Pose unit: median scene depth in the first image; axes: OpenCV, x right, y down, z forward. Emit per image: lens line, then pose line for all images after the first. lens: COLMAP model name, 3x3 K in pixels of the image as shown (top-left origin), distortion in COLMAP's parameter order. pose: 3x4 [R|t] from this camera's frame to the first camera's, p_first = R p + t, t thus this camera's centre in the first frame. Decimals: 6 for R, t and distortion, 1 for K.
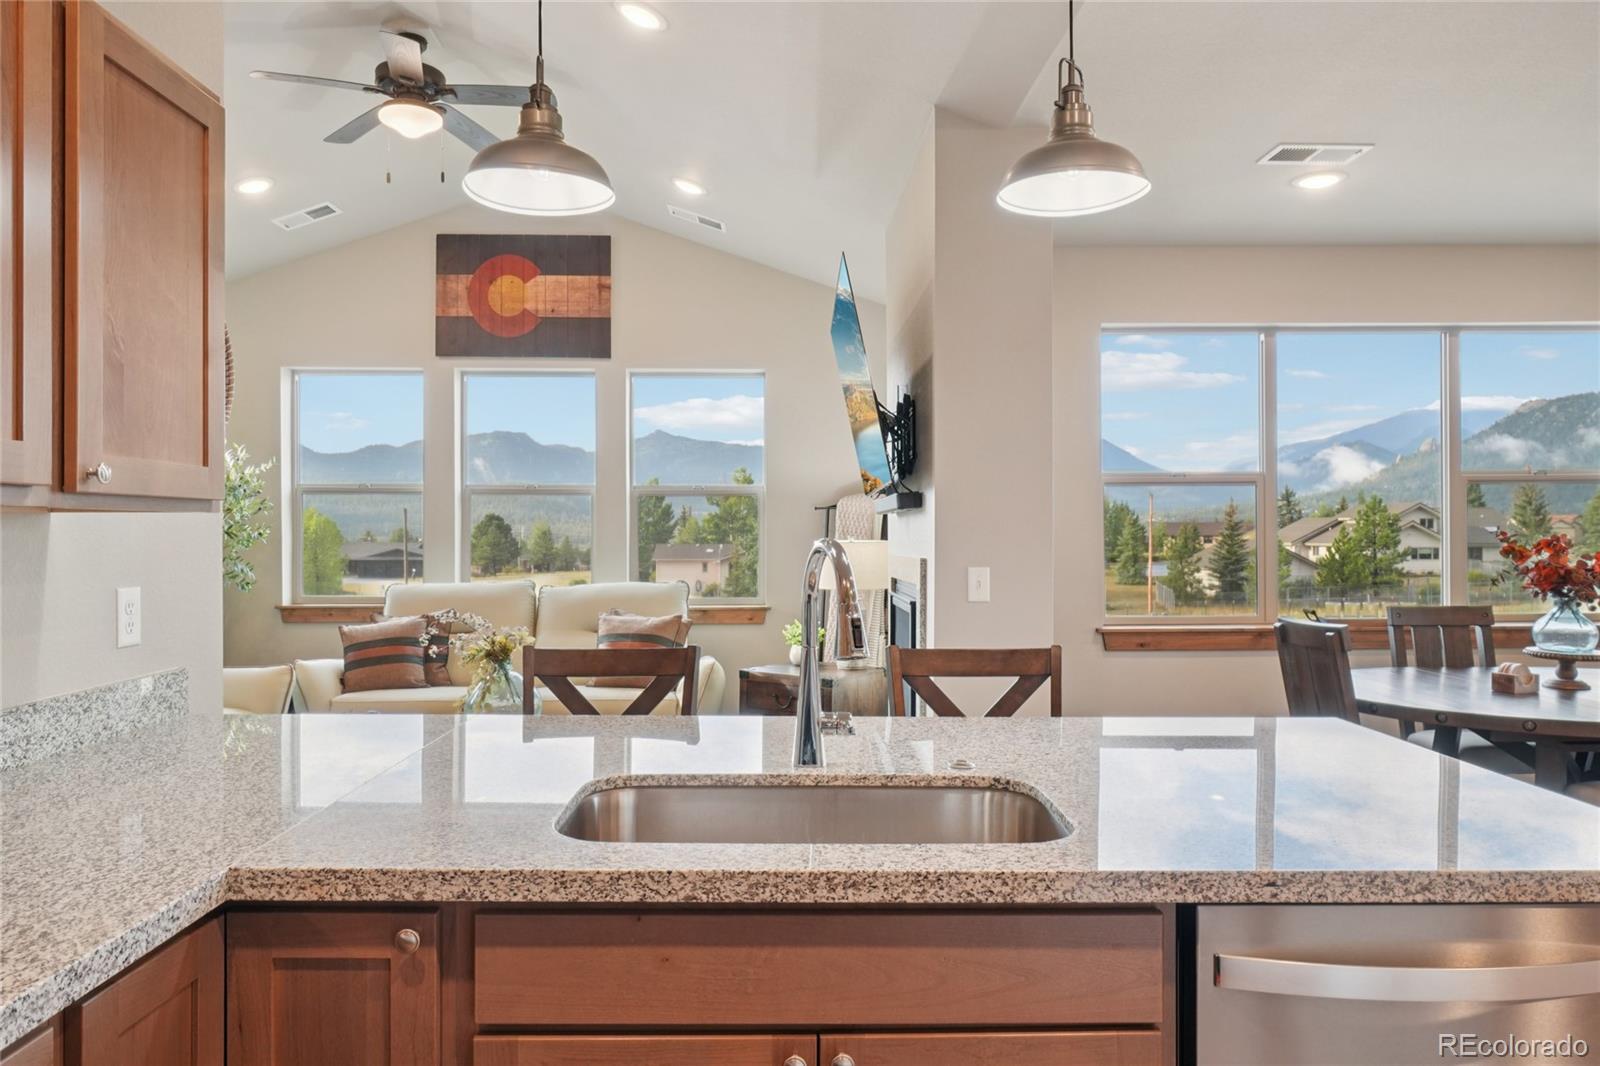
lens RADIAL K [[1068.2, 0, 795.0], [0, 1068.2, 531.8], [0, 0, 1]] dist [-0.004755, -0.001620]
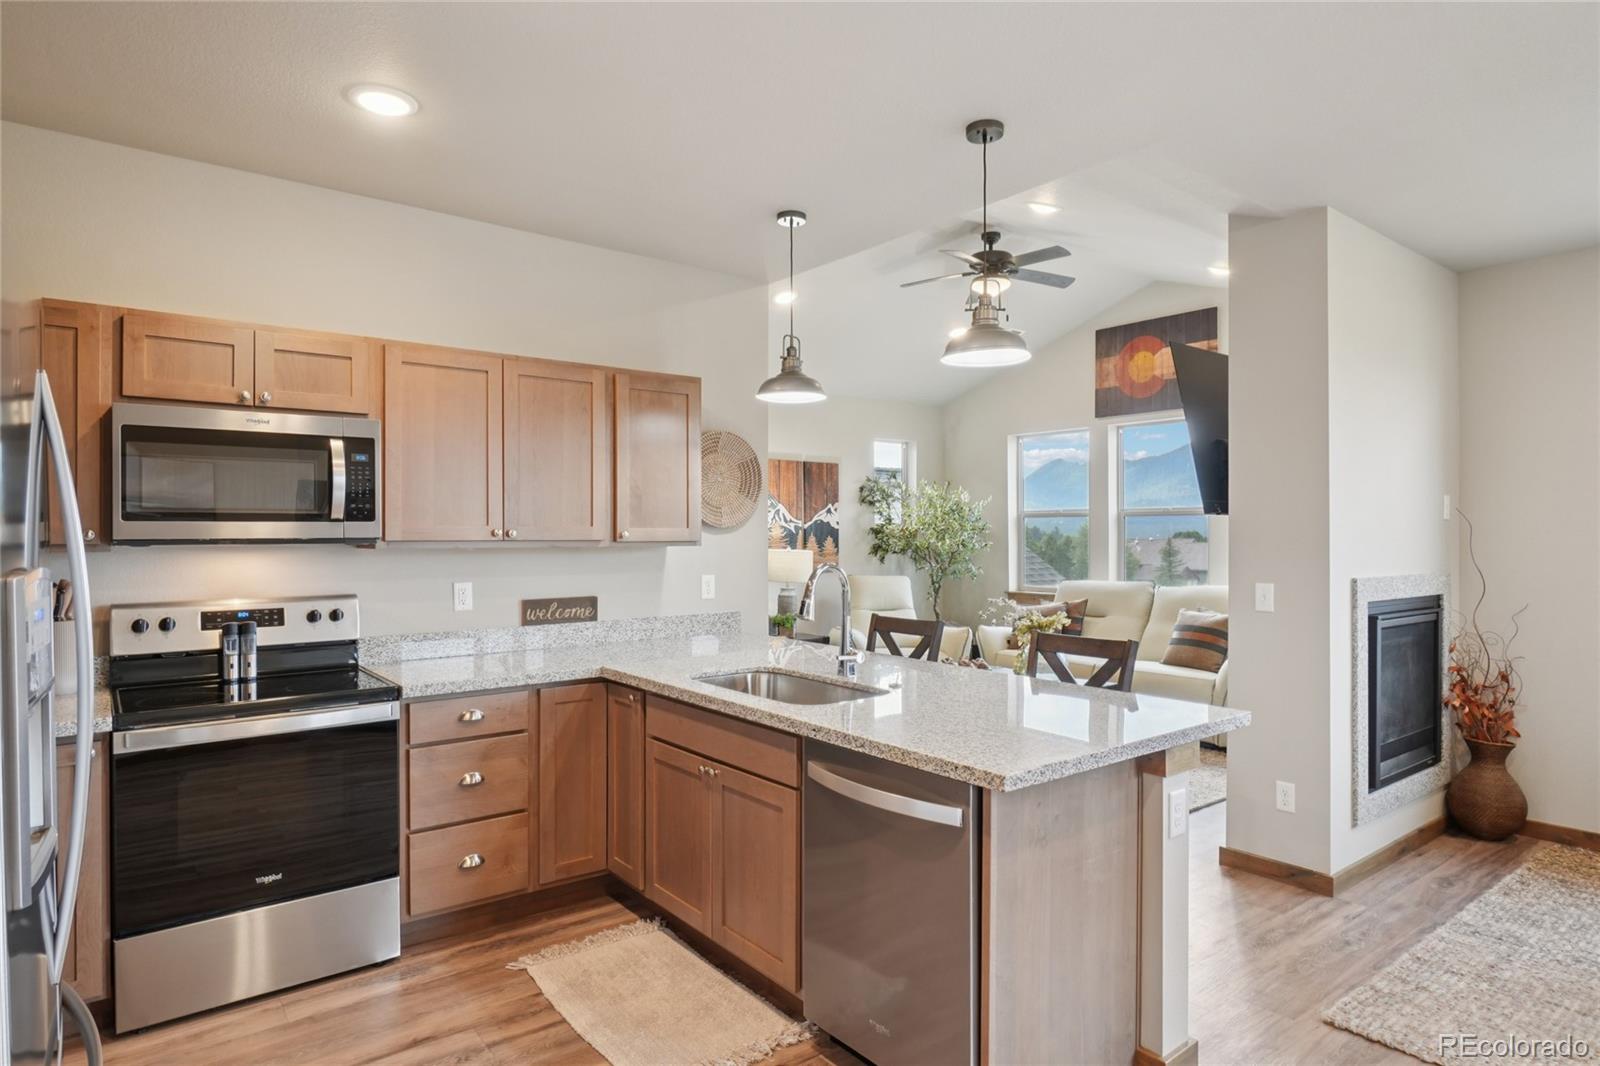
lens RADIAL K [[908.0, 0, 800.0], [0, 908.0, 533.0], [0, 0, 1]] dist [0.000256, -0.001153]
pose [[0.607073, -0.001921, -0.794644, 0.372791], [0.001722, 0.999998, -0.001103, -0.013371], [0.794644, -0.000699, 0.607075, -0.028313]]
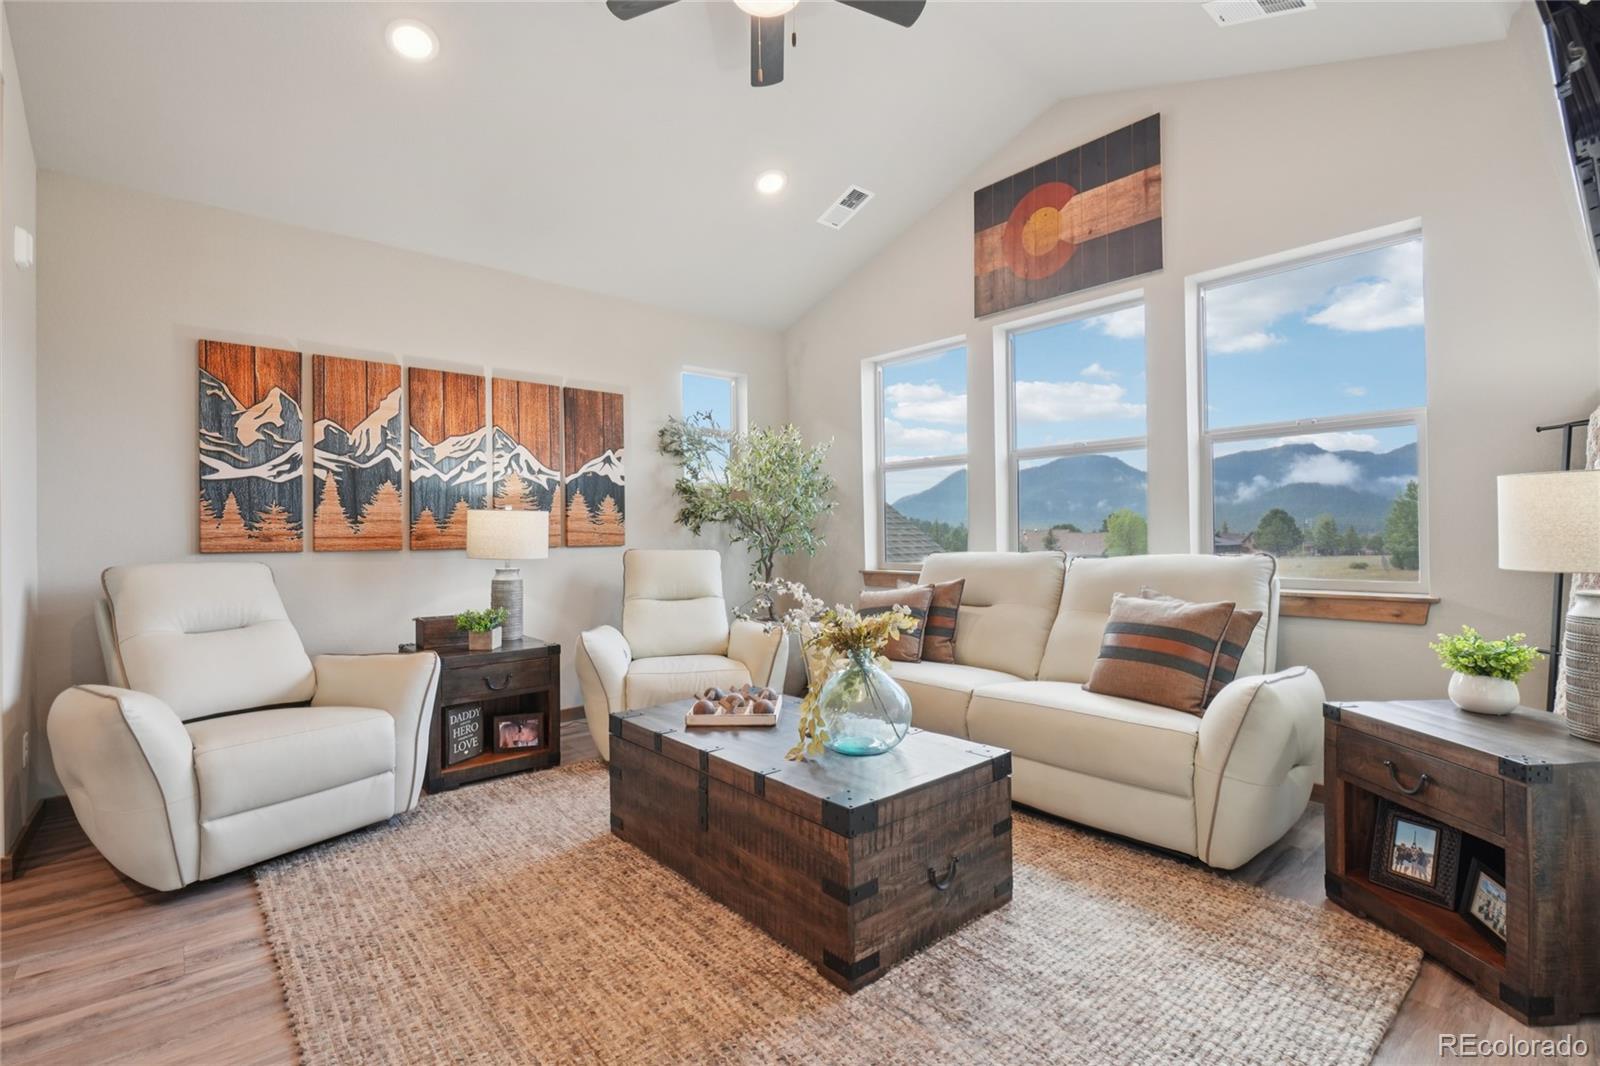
lens RADIAL K [[721.3, 0, 791.8], [0, 721.3, 528.1], [0, 0, 1]] dist [0.000035, -0.000760]
pose [[0.641133, -0.010239, -0.767362, 0.057535], [0.012662, 0.999916, -0.002762, 0.025946], [0.767326, -0.007946, 0.641208, 0.451079]]
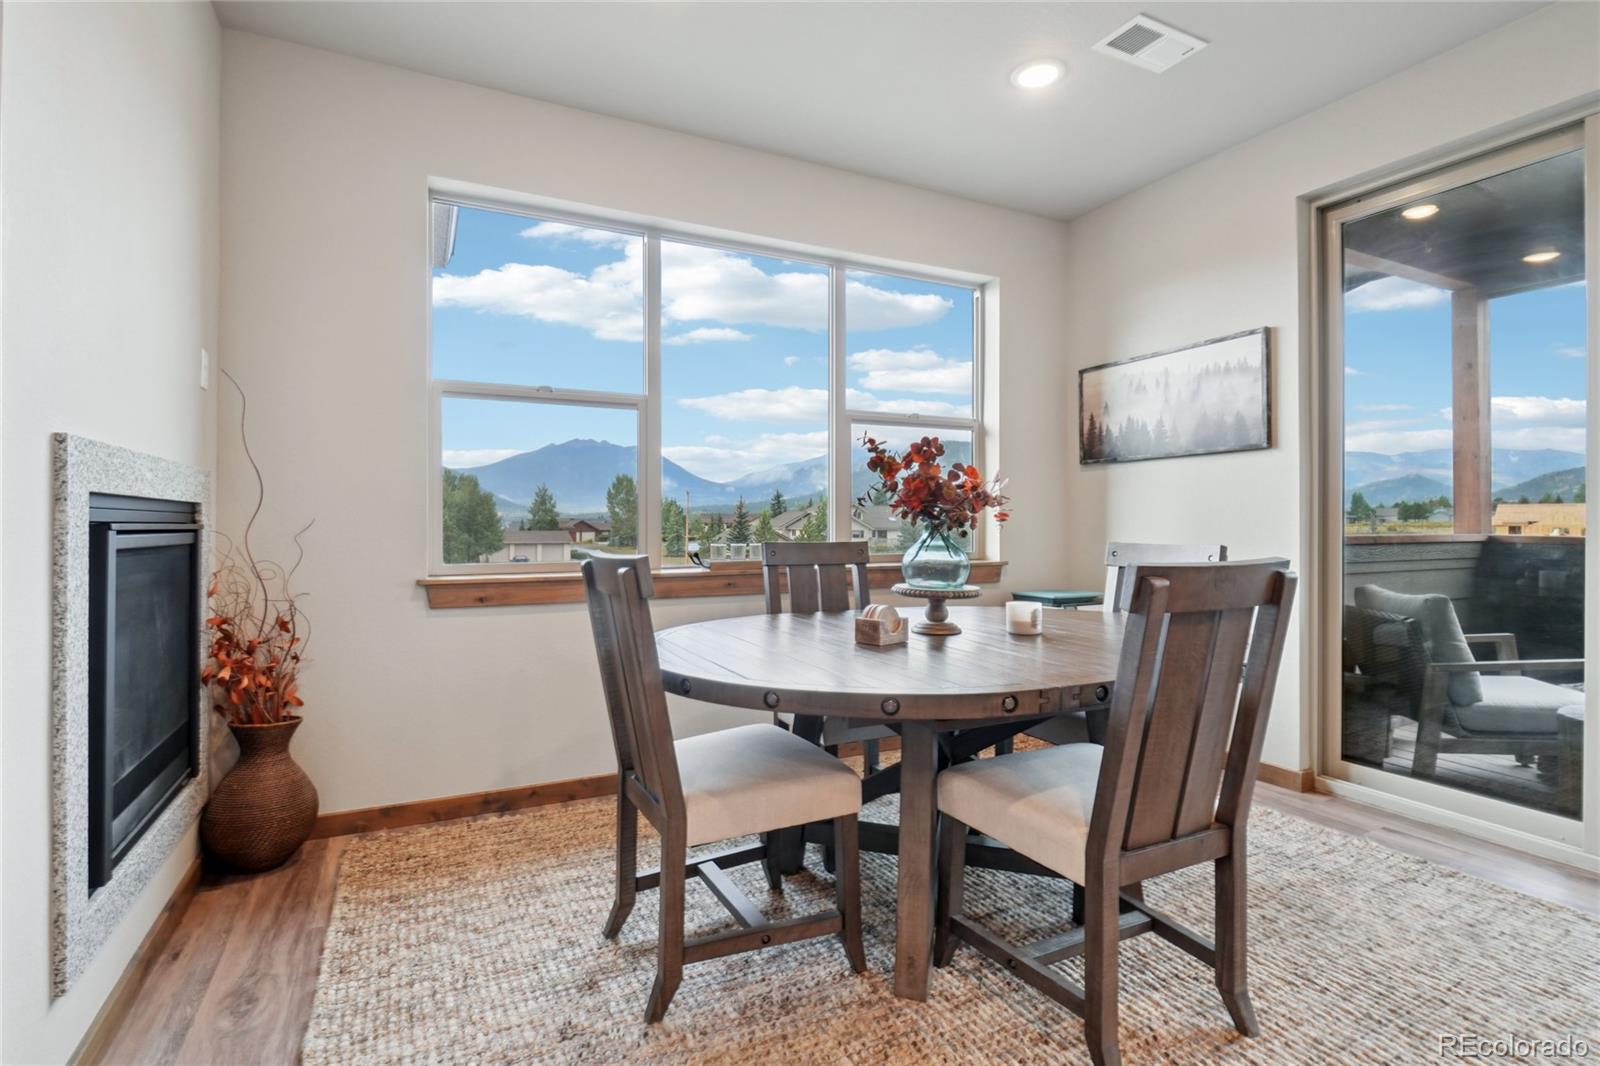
lens RADIAL K [[769.7, 0, 796.6], [0, 769.7, 521.7], [0, 0, 1]] dist [-0.011084, 0.000219]
pose [[0.898431, 0.004742, 0.439090, 0.223217], [-0.005147, 0.999987, -0.000269, 0.037779], [-0.439085, -0.002018, 0.898443, 0.313045]]
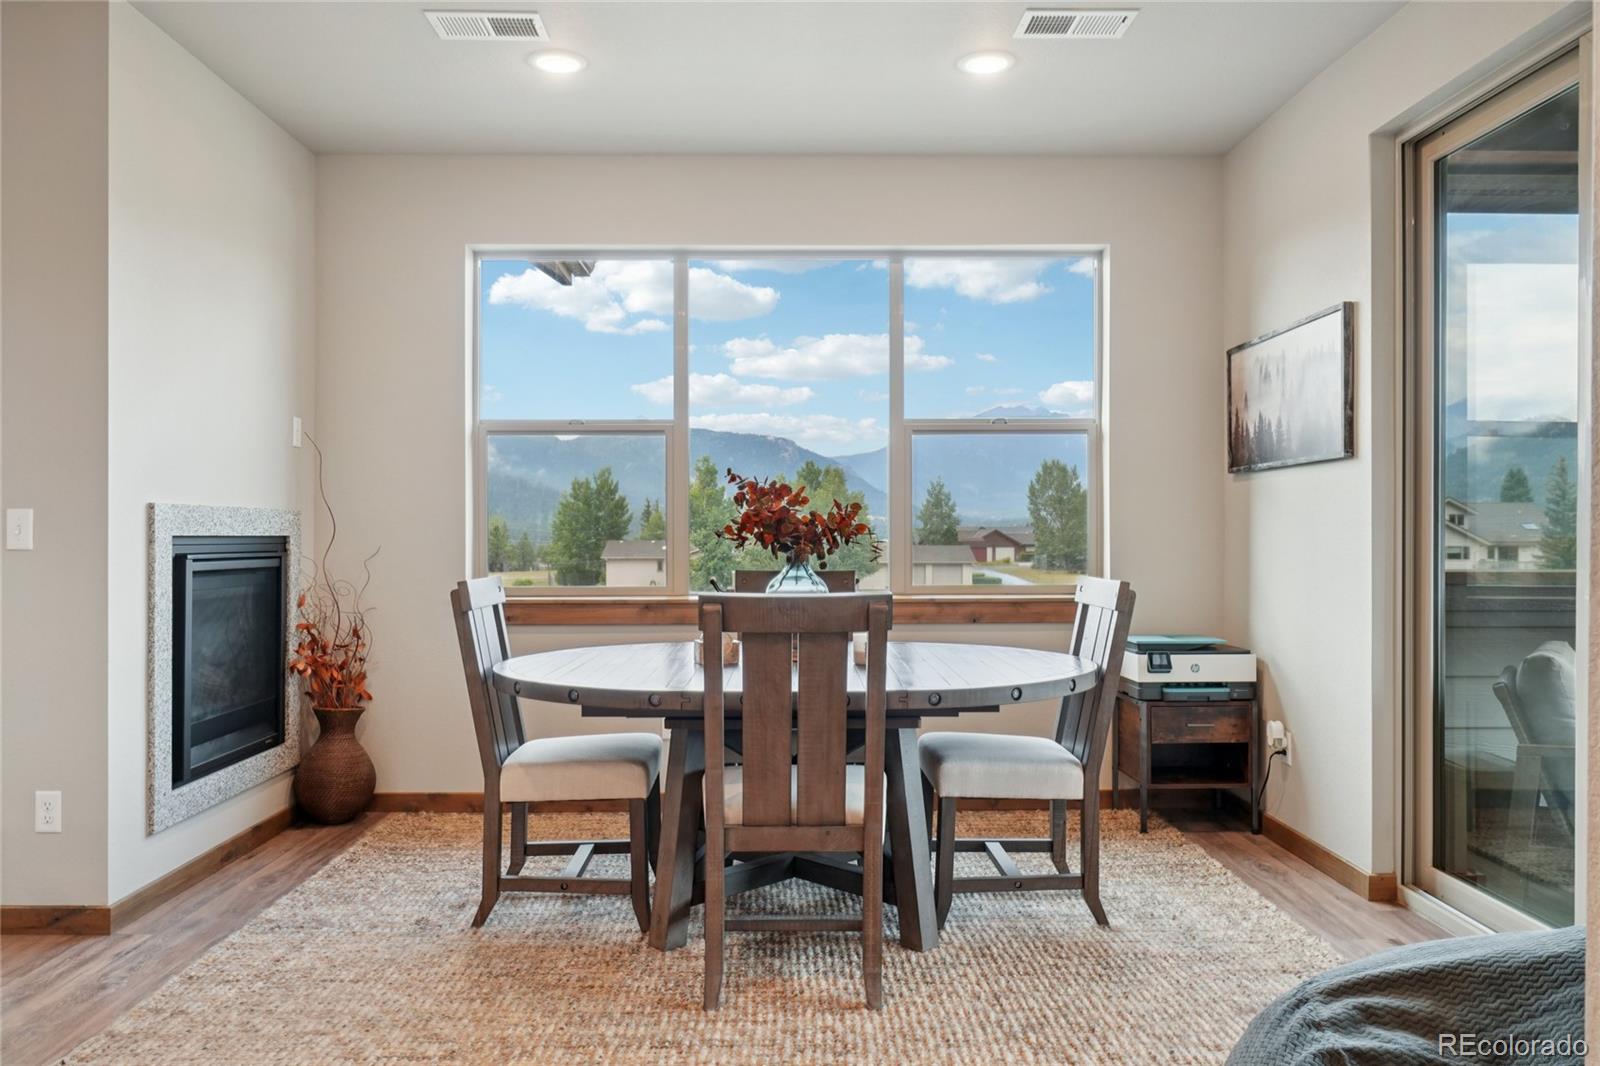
lens RADIAL K [[1181.5, 0, 800.0], [0, 1181.5, 533.0], [0, 0, 1]] dist [-0.006746, -0.001210]
pose [[0.999971, 0.003349, 0.006827, 0.431253], [-0.003372, 0.999989, 0.003283, 0.025755], [-0.006816, -0.003306, 0.999971, 0.037713]]
